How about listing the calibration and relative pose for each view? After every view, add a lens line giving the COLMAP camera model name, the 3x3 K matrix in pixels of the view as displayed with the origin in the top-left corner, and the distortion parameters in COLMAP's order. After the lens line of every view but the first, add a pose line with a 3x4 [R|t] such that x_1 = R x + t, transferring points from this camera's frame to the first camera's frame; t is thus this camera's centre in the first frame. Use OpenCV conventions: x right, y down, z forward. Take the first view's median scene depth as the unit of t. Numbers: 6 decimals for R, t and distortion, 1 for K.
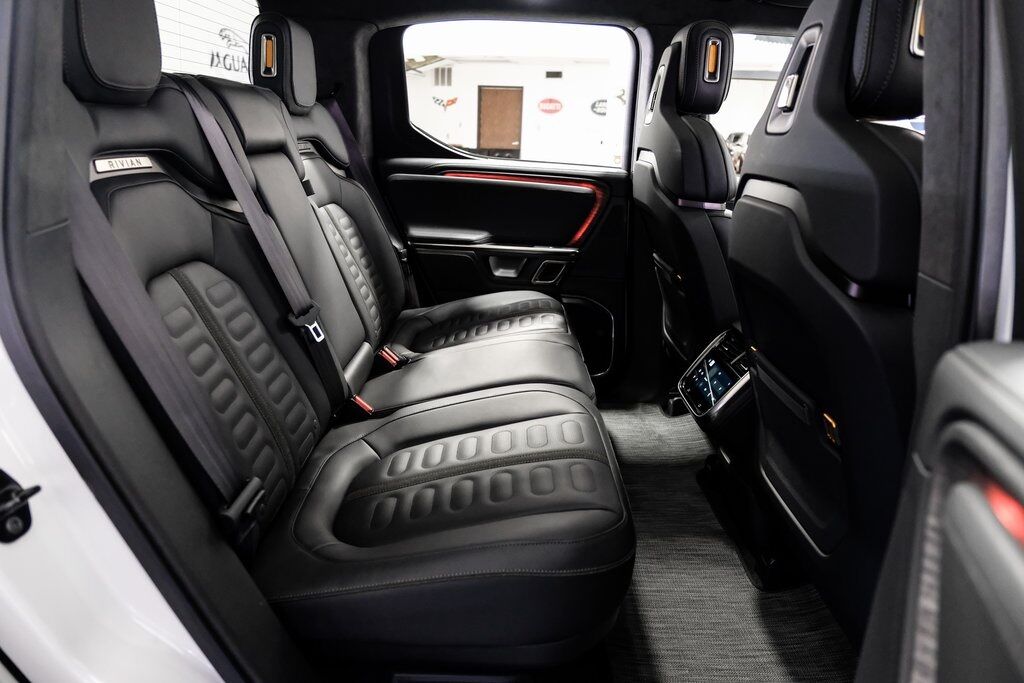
lens RADIAL K [[677.0, 0, 512.5], [0, 677.0, 345.1], [0, 0, 1]] dist [-0.051725, 0.005624]
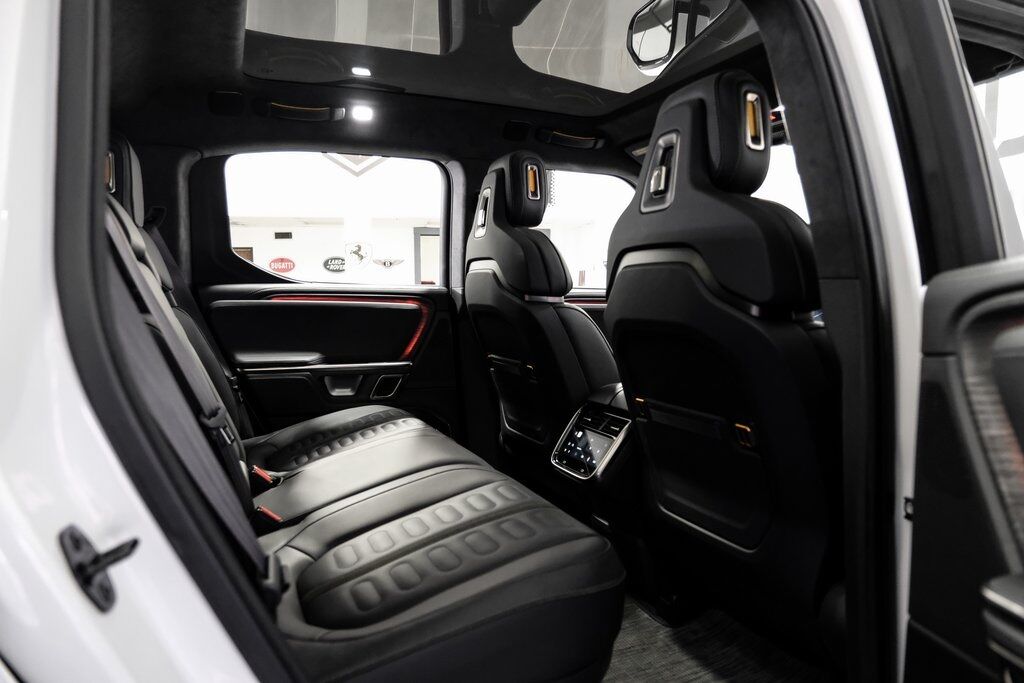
lens RADIAL K [[677.0, 0, 514.0], [0, 677.0, 340.8], [0, 0, 1]] dist [-0.051725, 0.005624]
pose [[0.919112, -0.072030, 0.387357, -0.177525], [0.159588, 0.966947, -0.198861, 0.065627], [-0.360230, 0.244593, 0.900227, 0.000484]]
